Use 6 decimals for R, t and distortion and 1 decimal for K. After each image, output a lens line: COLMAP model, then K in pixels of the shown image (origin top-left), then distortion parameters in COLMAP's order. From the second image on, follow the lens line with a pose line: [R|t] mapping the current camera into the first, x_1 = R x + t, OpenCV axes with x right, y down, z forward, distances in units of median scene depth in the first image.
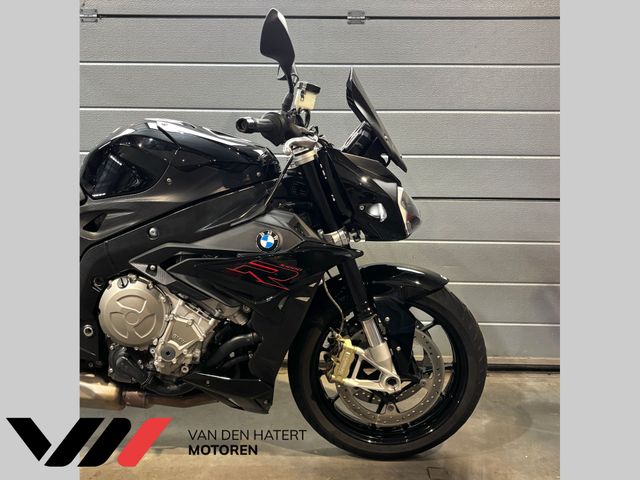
lens RADIAL K [[608.2, 0, 317.9], [0, 608.2, 227.6], [0, 0, 1]] dist [0.029636, 0.002161]
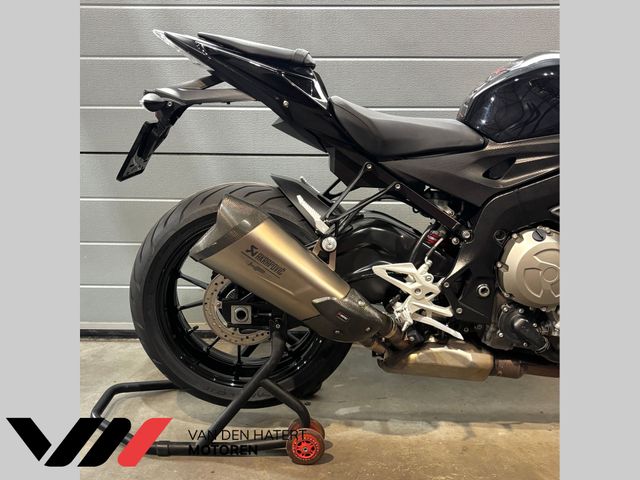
lens RADIAL K [[619.9, 0, 320.0], [0, 619.9, 240.0], [0, 0, 1]] dist [-0.008696, -0.006547]
pose [[1.000000, 0.000275, -0.000295, -0.622761], [-0.000268, 0.999703, 0.024362, 0.073483], [0.000302, -0.024362, 0.999703, 0.092787]]
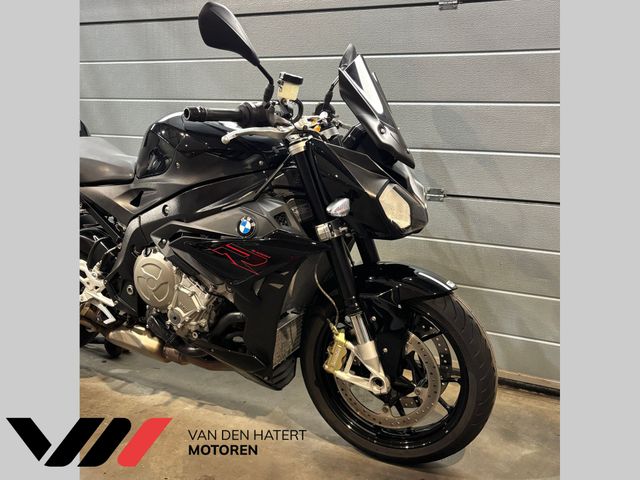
lens RADIAL K [[606.2, 0, 320.0], [0, 606.2, 240.0], [0, 0, 1]] dist [0.014191, 0.017919]
pose [[0.907176, 0.095927, -0.409669, 0.431661], [-0.080619, 0.995253, 0.054523, -0.020944], [0.412955, -0.016435, 0.910603, 0.083476]]
